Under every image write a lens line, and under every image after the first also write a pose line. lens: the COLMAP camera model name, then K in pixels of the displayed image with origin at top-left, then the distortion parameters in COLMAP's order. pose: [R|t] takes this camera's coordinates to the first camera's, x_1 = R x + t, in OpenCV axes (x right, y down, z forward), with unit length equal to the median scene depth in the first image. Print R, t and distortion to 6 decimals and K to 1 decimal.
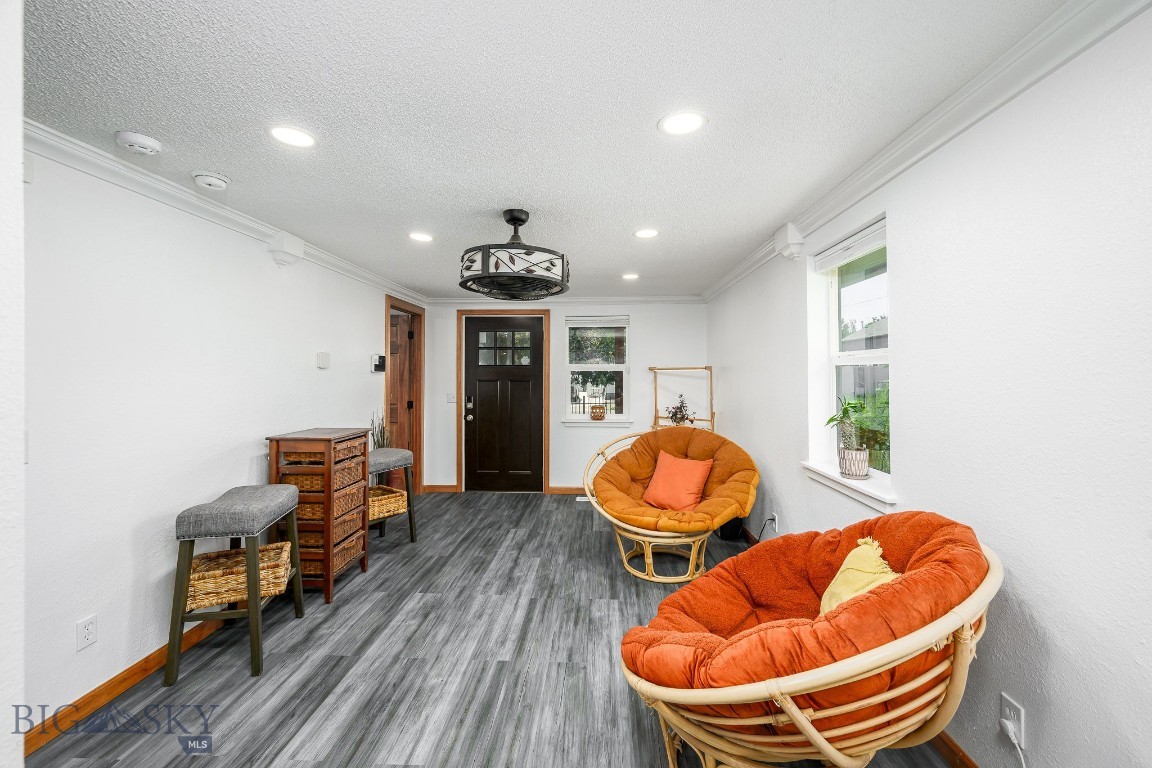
lens RADIAL K [[464.3, 0, 578.1], [0, 464.3, 376.2], [0, 0, 1]] dist [-0.000032, 0.000001]
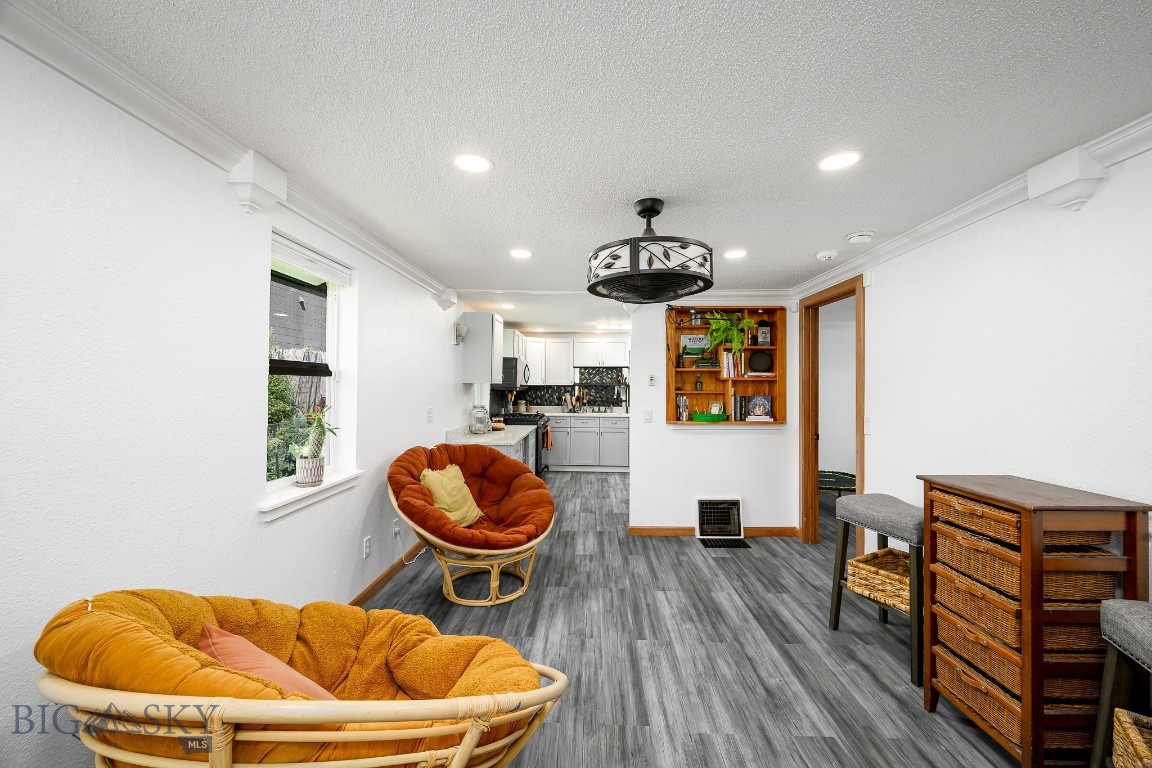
lens RADIAL K [[464.3, 0, 578.3], [0, 464.3, 385.0], [0, 0, 1]] dist [-0.000032, 0.000001]
pose [[-0.999819, -0.002829, -0.018835, 0.015026], [-0.002827, 0.999996, -0.000100, -0.007003], [0.018836, -0.000047, -0.999823, 1.971626]]
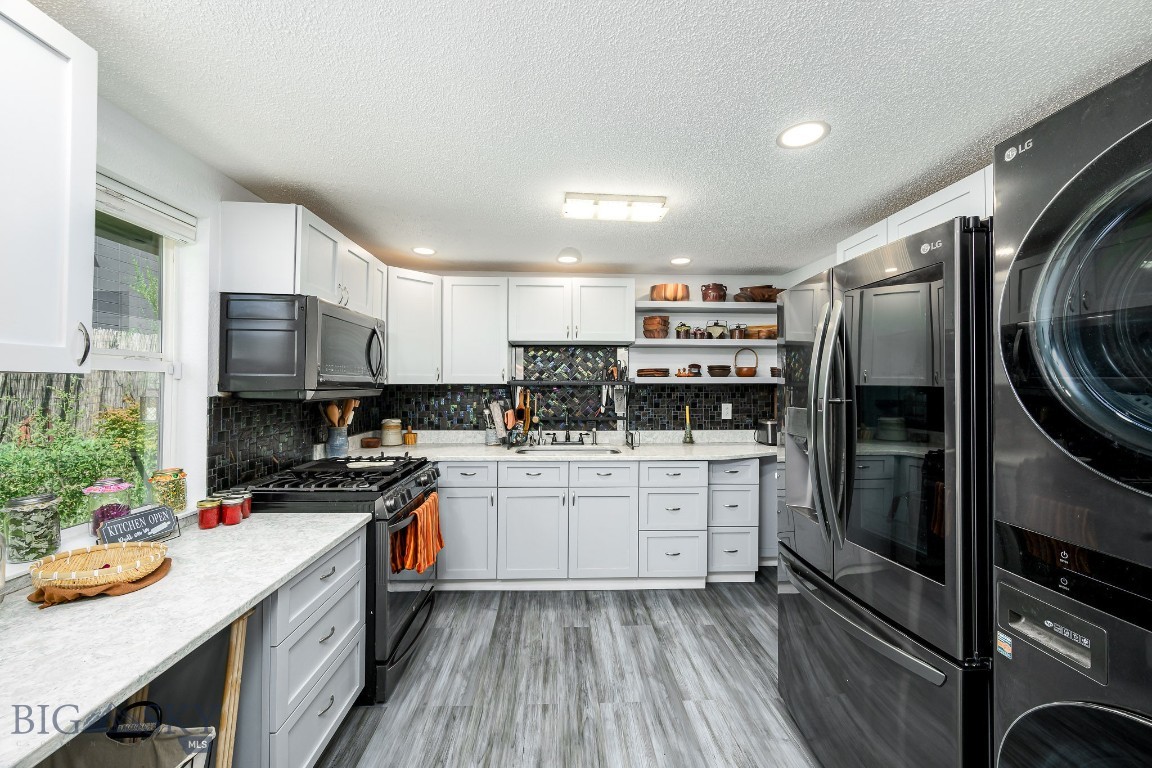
lens RADIAL K [[464.3, 0, 577.1], [0, 464.3, 379.7], [0, 0, 1]] dist [-0.000032, 0.000001]
pose [[-0.997469, -0.002466, -0.071056, -0.008784], [-0.002384, 0.999996, -0.001226, -0.009204], [0.071058, -0.001053, -0.997472, 1.656538]]
